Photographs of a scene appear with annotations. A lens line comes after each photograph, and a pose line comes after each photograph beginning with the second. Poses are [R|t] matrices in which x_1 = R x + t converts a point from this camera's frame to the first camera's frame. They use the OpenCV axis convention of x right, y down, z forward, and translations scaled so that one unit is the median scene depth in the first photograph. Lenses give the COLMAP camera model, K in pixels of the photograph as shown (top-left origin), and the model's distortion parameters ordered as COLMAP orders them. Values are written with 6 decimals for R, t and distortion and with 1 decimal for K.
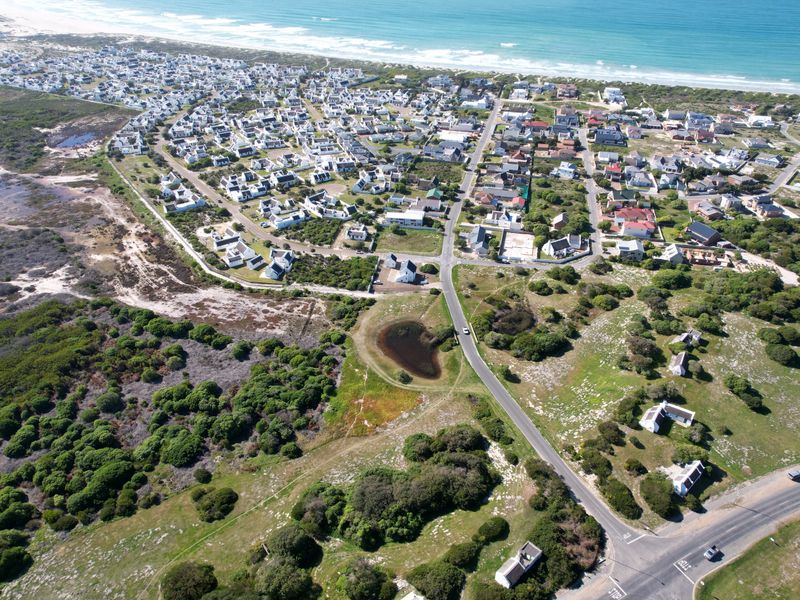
lens RADIAL K [[574.8, 0, 397.7], [0, 574.8, 296.7], [0, 0, 1]] dist [-0.070591, 0.061869]
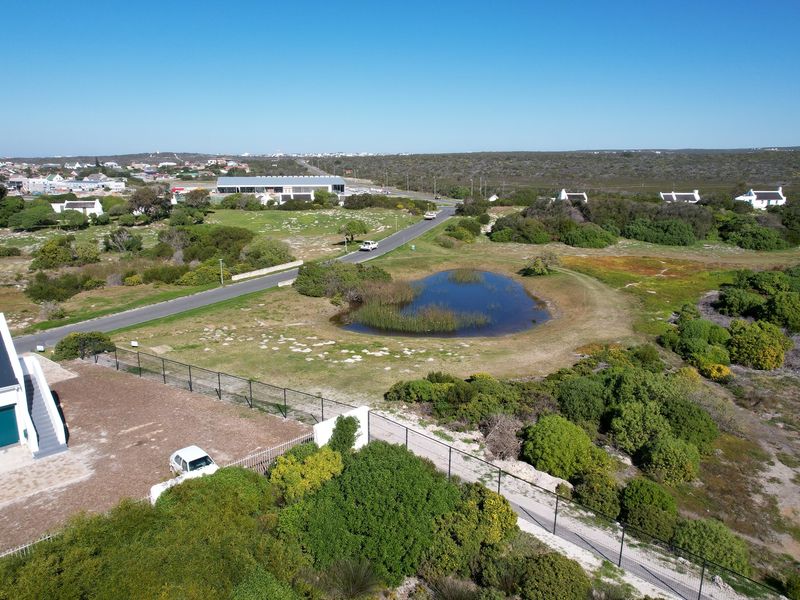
lens RADIAL K [[574.8, 0, 397.7], [0, 574.8, 296.7], [0, 0, 1]] dist [-0.070591, 0.061869]
pose [[-0.797694, -0.152604, 0.583436, -0.148157], [0.301621, 0.736799, 0.605105, -0.123325], [-0.522216, 0.658665, -0.541711, 1.251016]]
